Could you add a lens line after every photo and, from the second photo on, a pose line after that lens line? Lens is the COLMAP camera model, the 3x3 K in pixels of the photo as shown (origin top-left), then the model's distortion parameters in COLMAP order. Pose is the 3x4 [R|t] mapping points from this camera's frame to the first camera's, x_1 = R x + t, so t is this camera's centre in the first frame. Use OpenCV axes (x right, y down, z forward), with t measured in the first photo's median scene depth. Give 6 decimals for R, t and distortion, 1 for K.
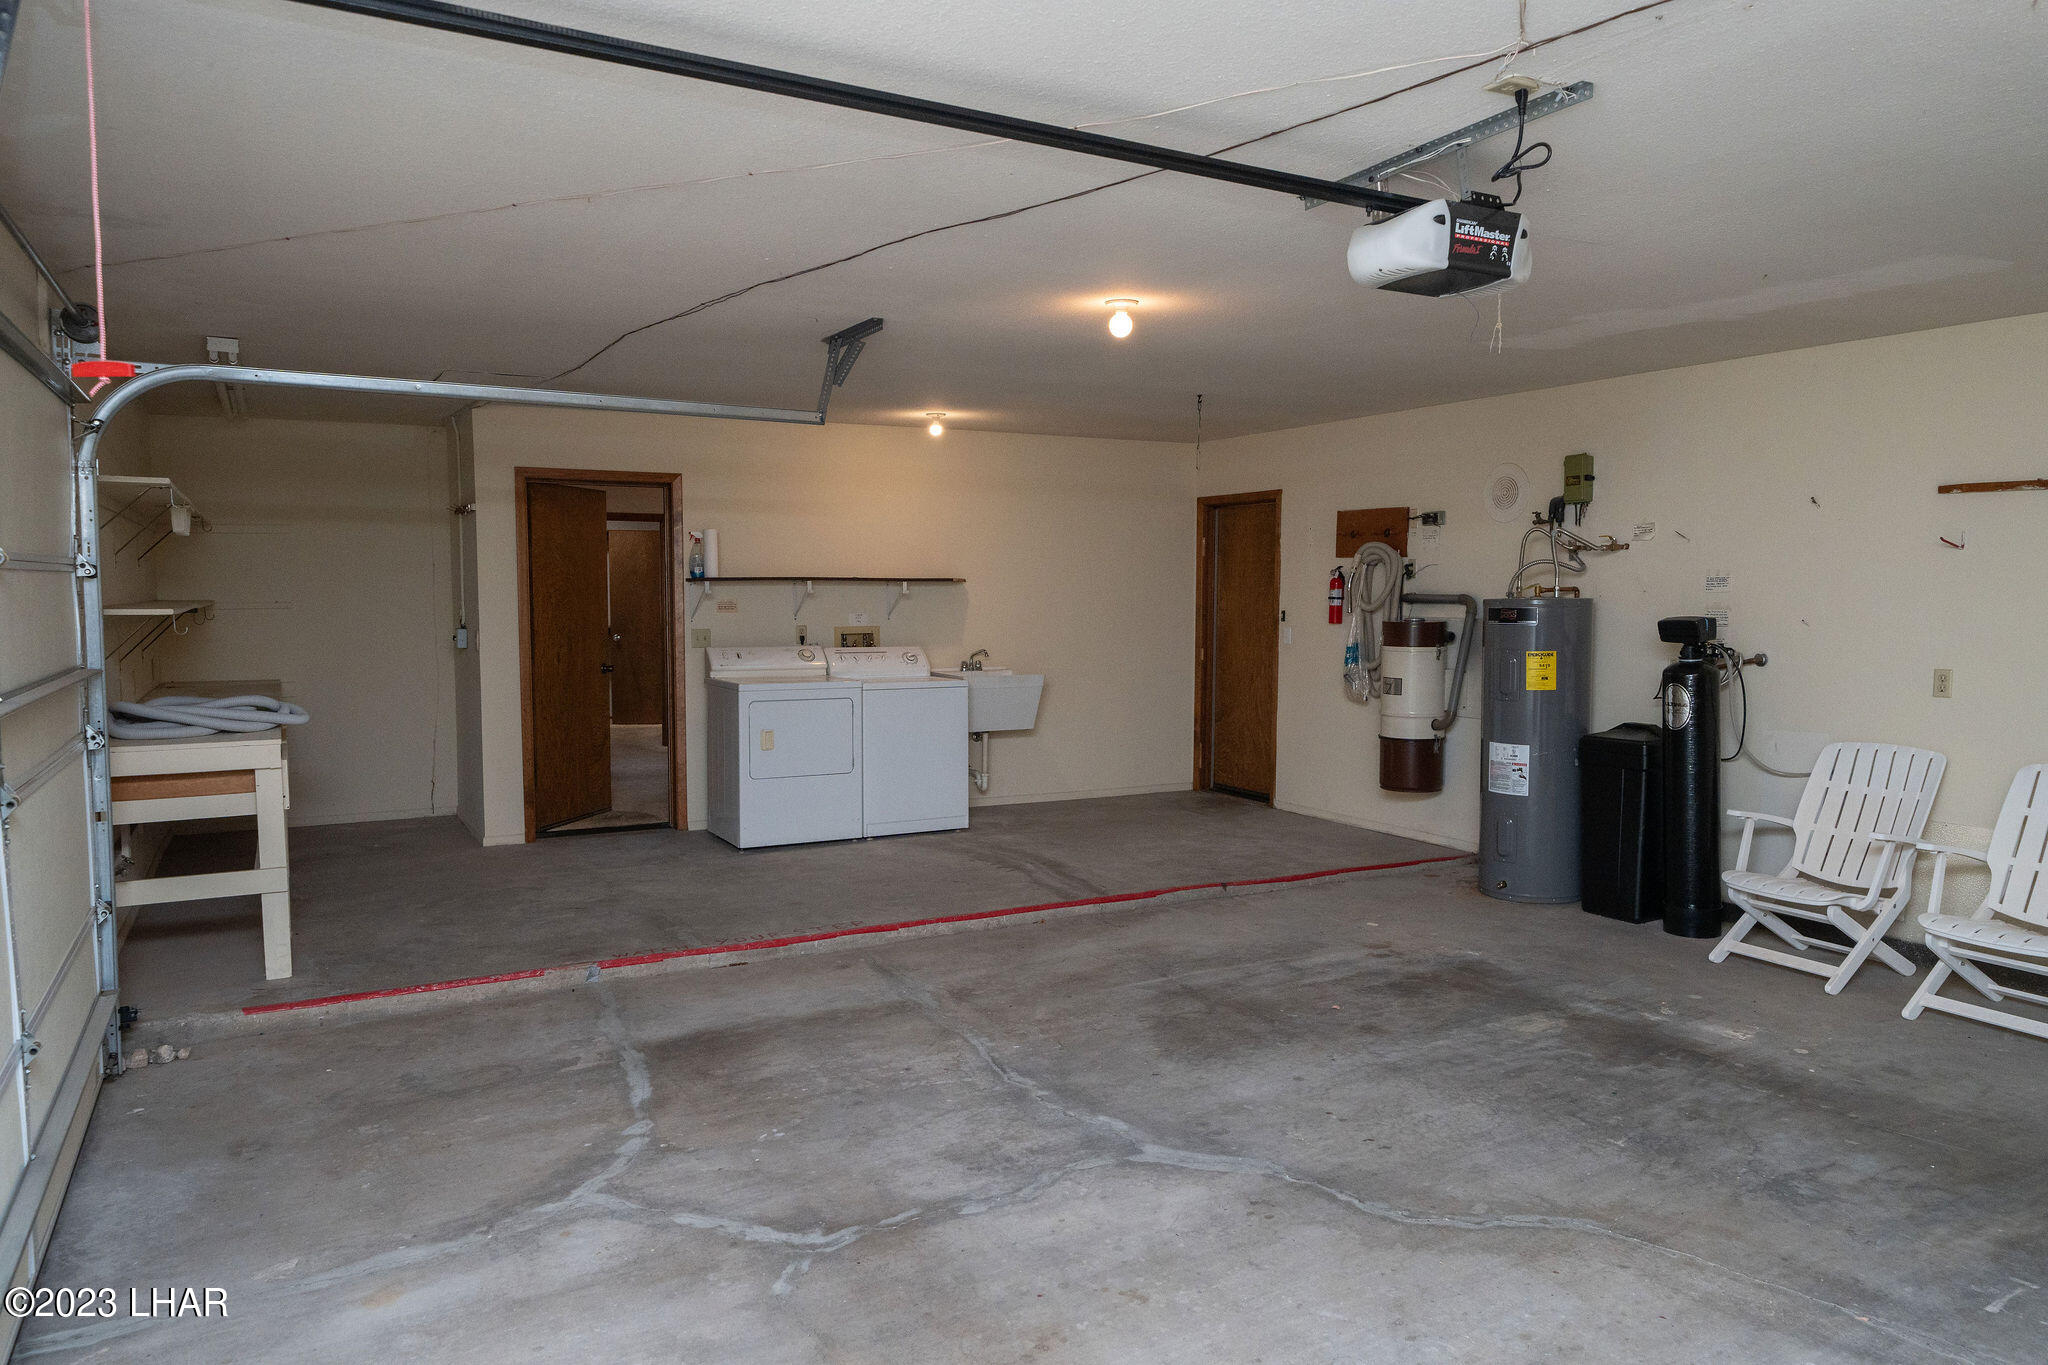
lens RADIAL K [[1346.1, 0, 1024.0], [0, 1346.1, 682.5], [0, 0, 1]] dist [-0.003104, -0.001060]
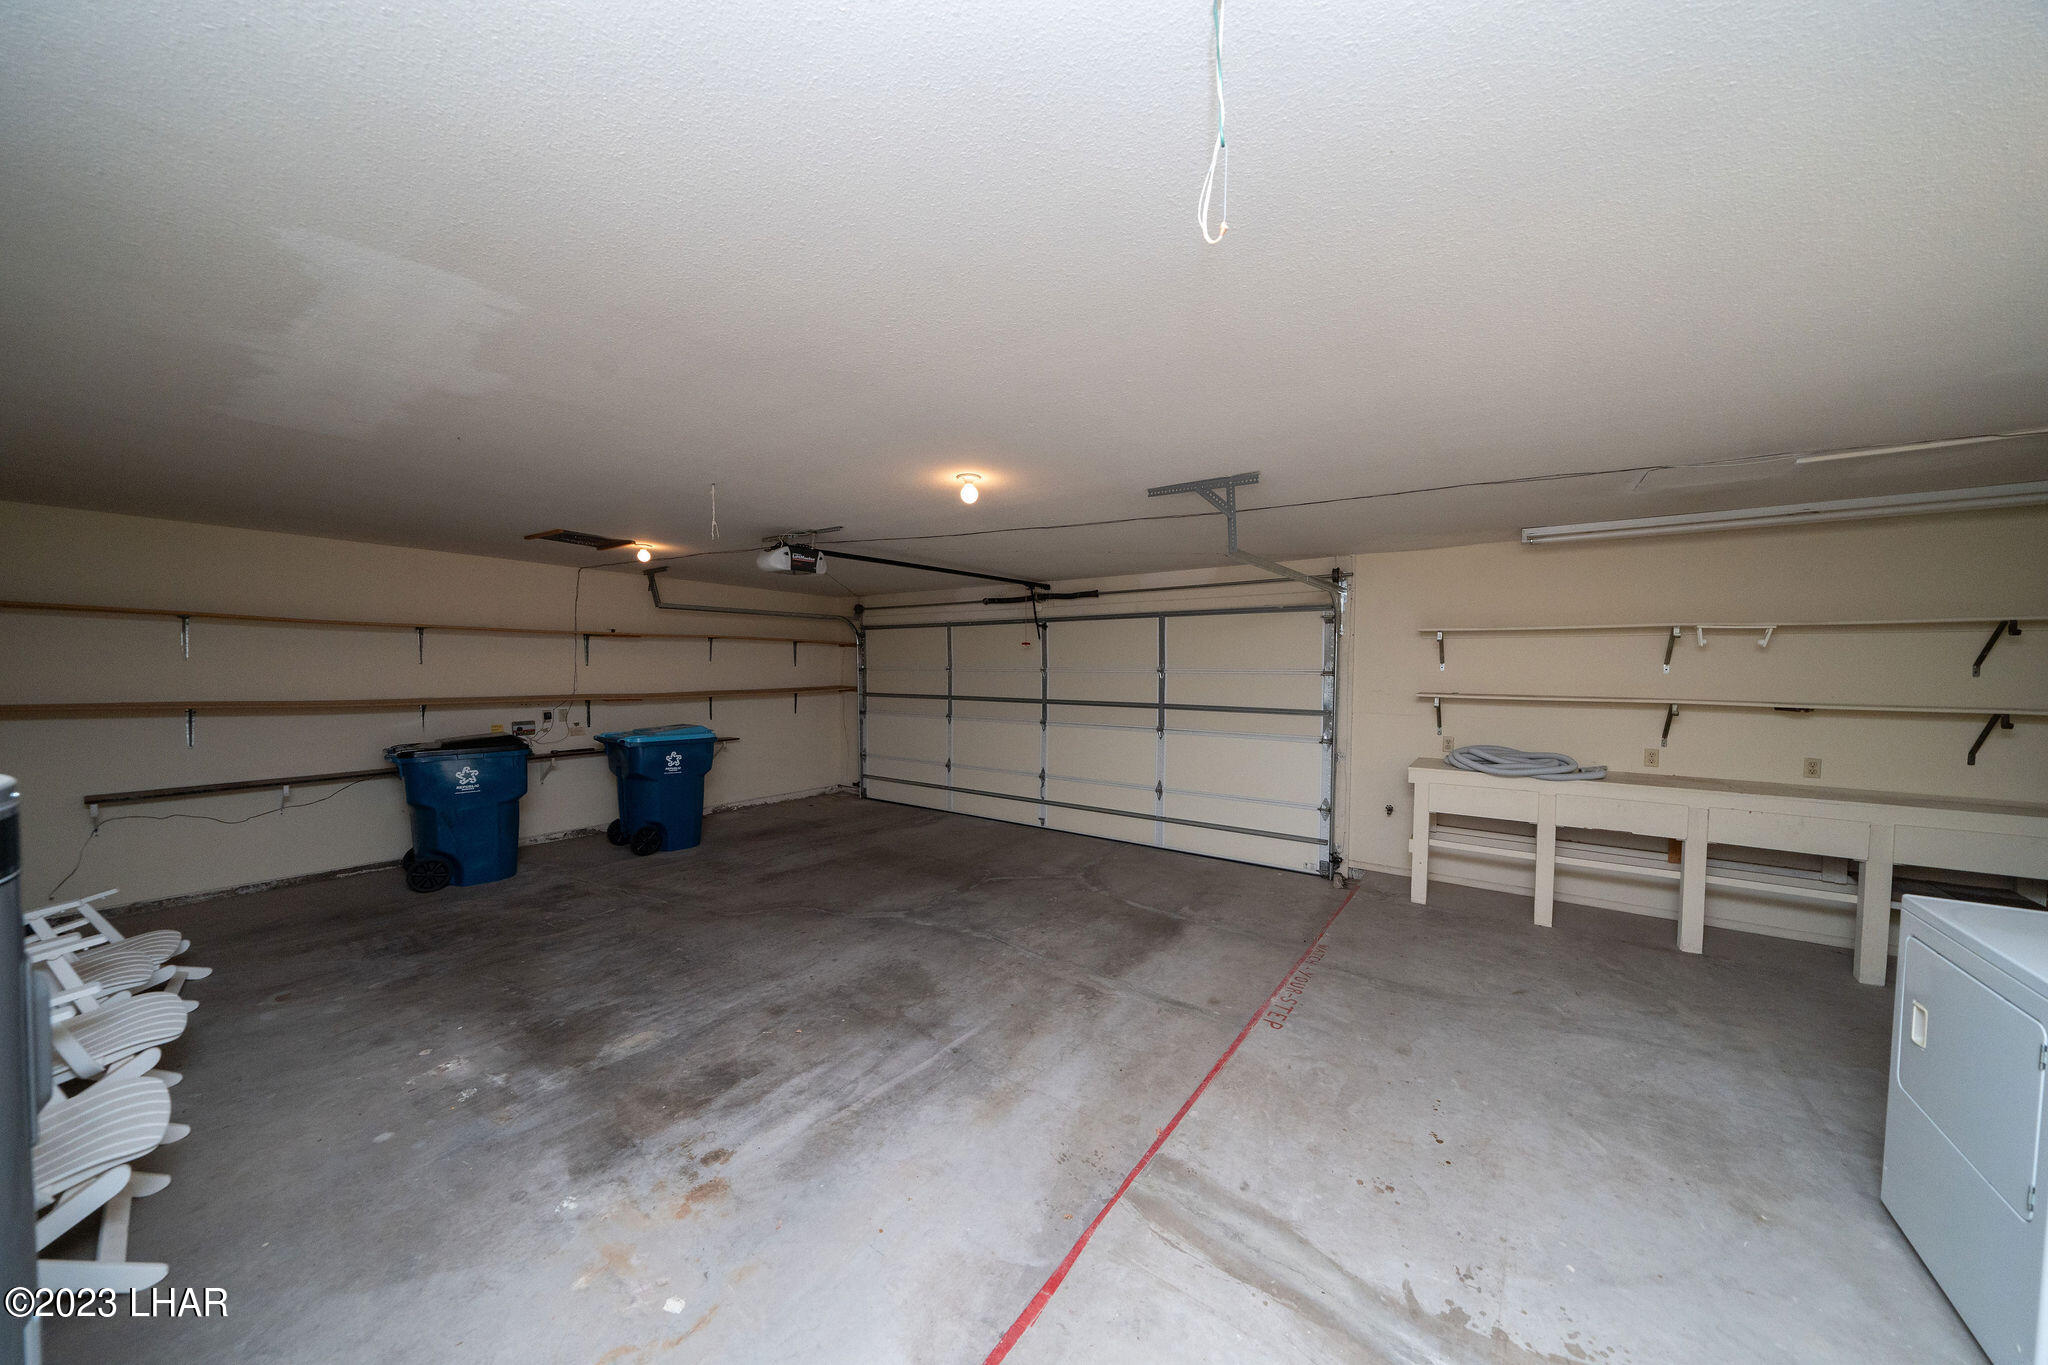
lens RADIAL K [[686.4, 0, 1024.0], [0, 686.4, 682.5], [0, 0, 1]] dist [-0.011173, 0.000093]
pose [[-0.905640, 0.003316, -0.424034, 0.306322], [-0.038003, 0.995311, 0.088949, -0.132936], [0.422341, 0.096670, -0.901267, 1.602751]]
